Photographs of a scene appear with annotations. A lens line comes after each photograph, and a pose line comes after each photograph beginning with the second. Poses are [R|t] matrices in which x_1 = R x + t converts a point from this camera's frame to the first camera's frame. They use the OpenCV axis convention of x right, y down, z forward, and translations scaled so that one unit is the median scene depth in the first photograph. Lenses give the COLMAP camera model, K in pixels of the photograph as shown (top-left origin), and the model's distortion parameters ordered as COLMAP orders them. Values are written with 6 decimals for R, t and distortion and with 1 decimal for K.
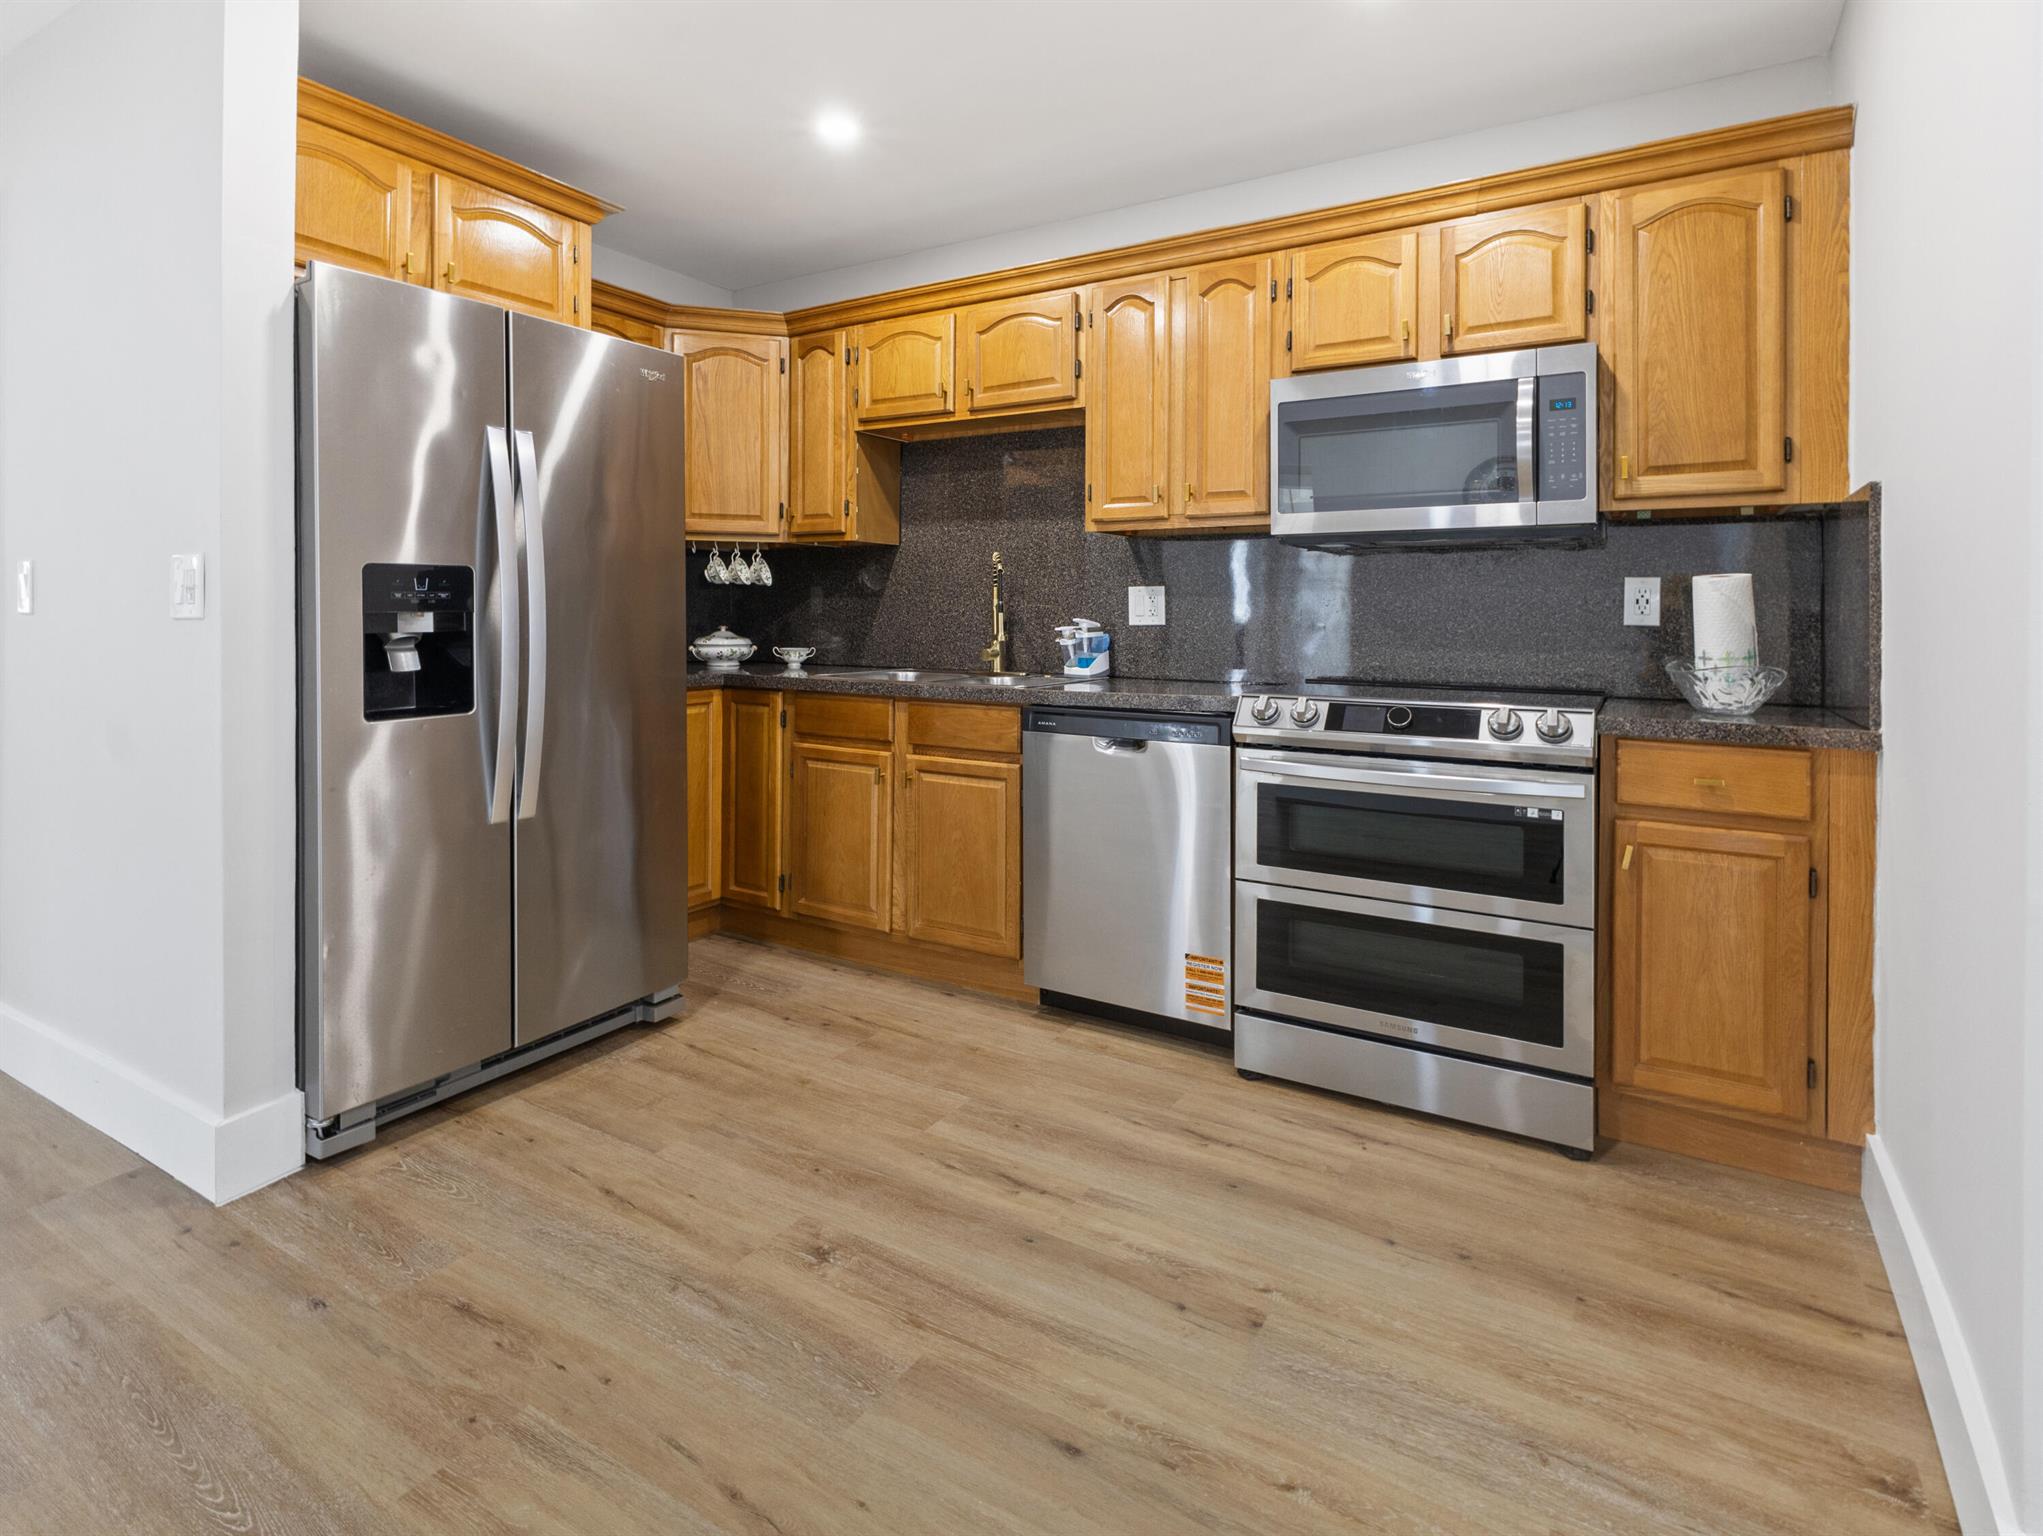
lens RADIAL K [[1019.4, 0, 1009.5], [0, 1019.4, 719.2], [0, 0, 1]] dist [0.015939, -0.005282]
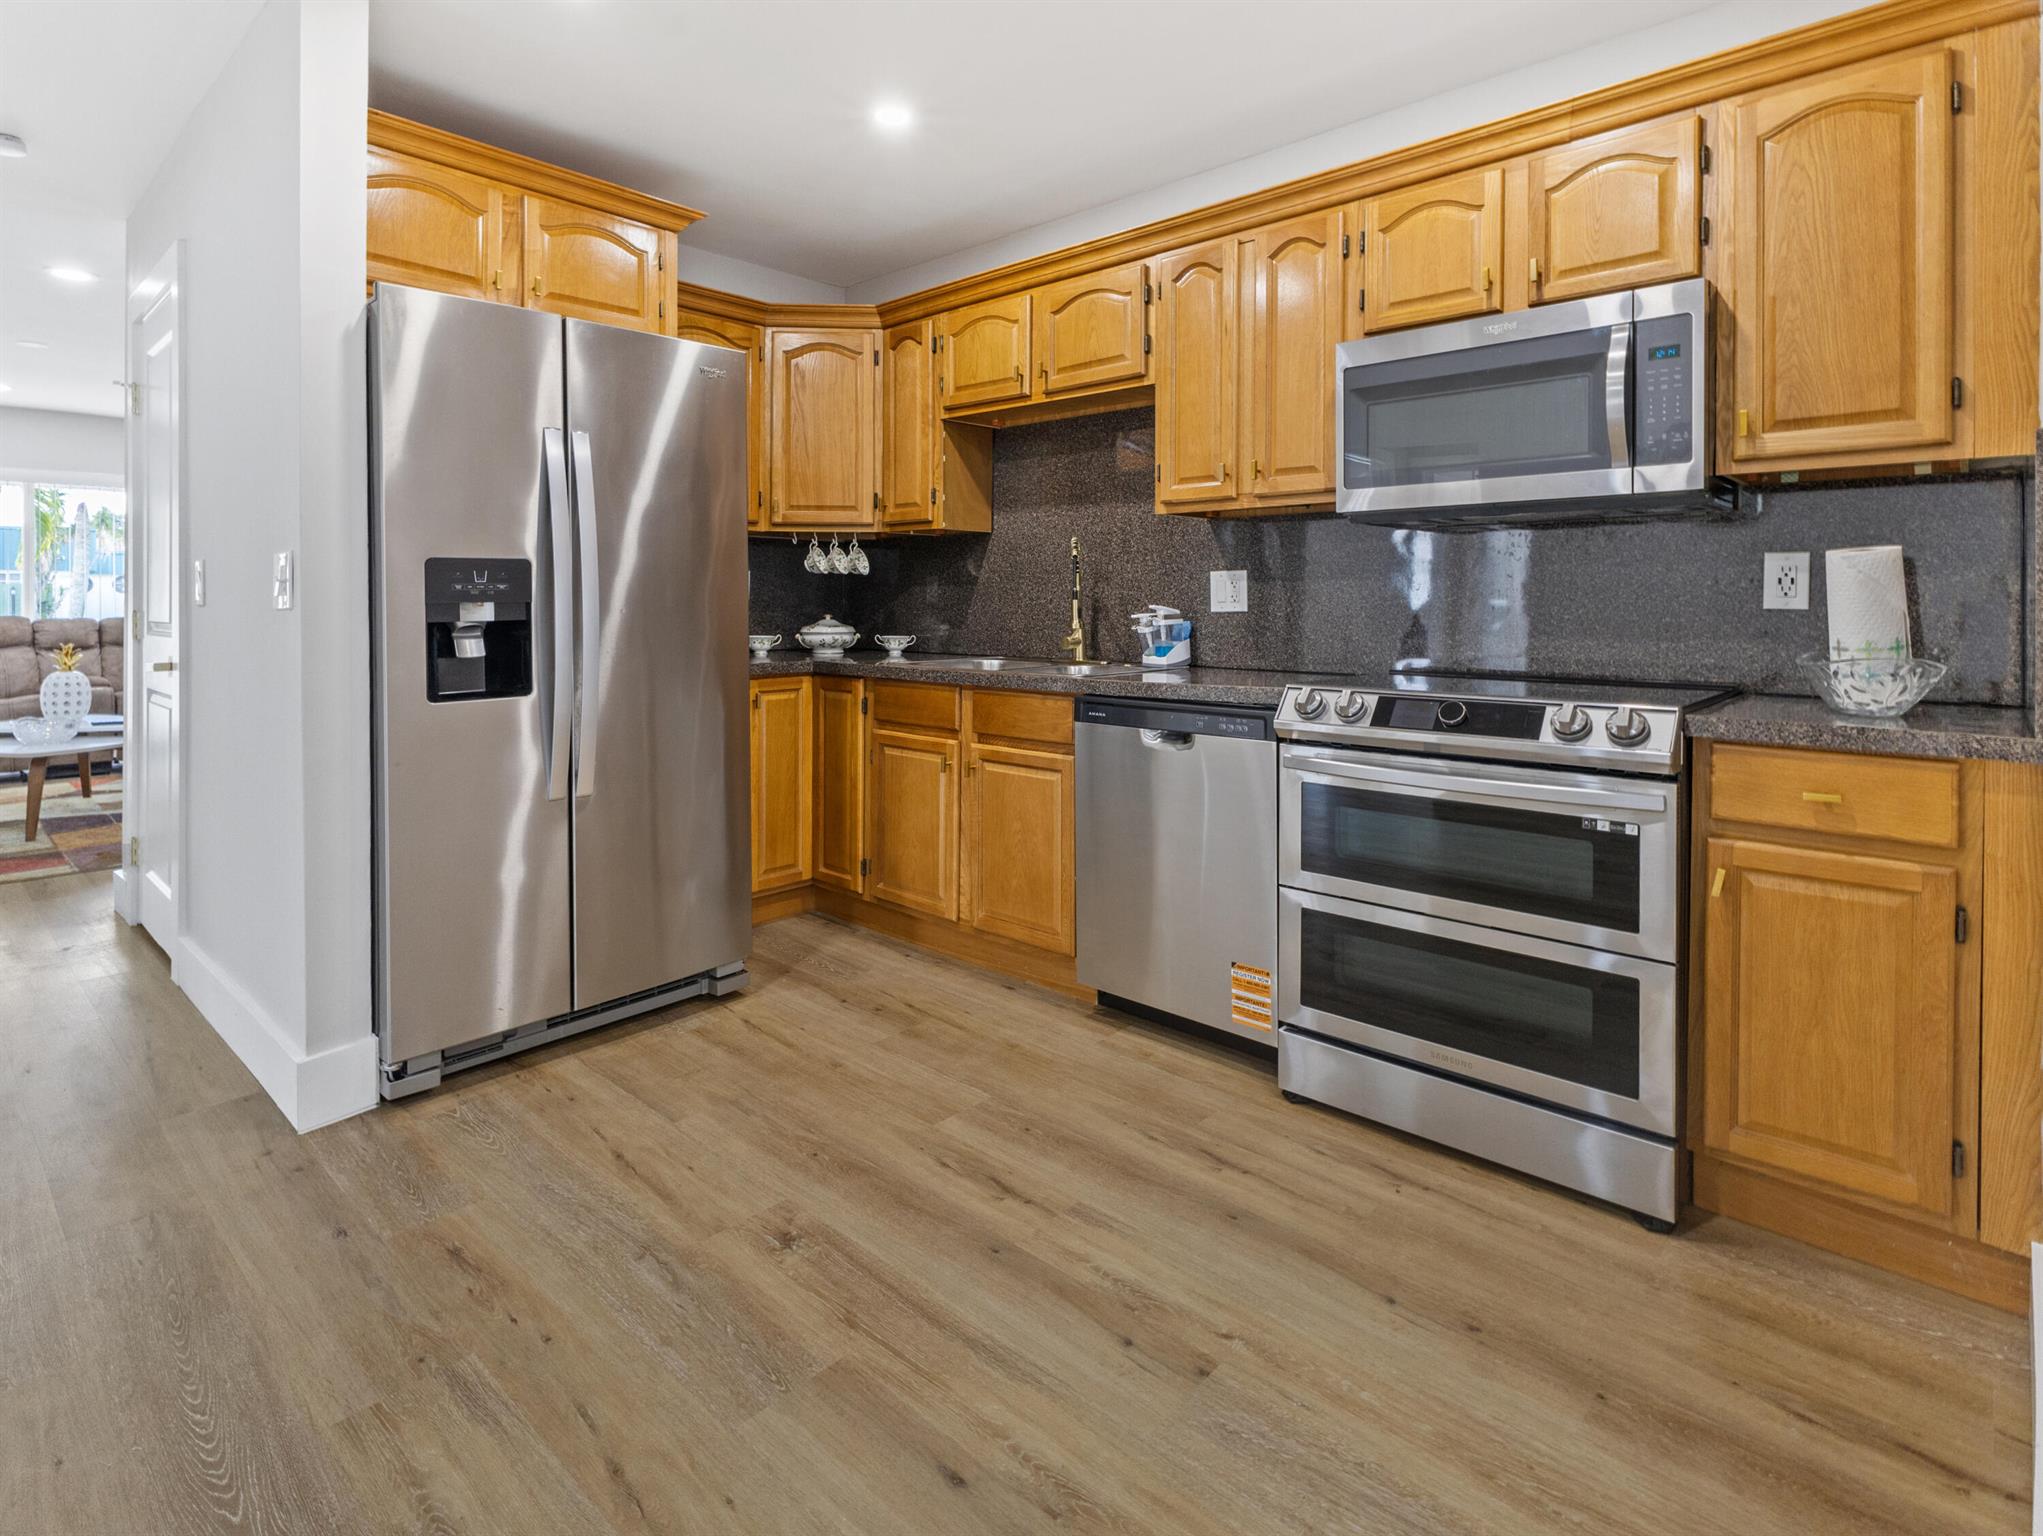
lens RADIAL K [[1019.4, 0, 1007.0], [0, 1019.4, 709.3], [0, 0, 1]] dist [0.015939, -0.005282]
pose [[0.980672, 0.014779, -0.195100, 0.172682], [-0.014465, 0.999891, 0.003037, -0.002485], [0.195123, -0.000156, 0.980779, 0.047565]]
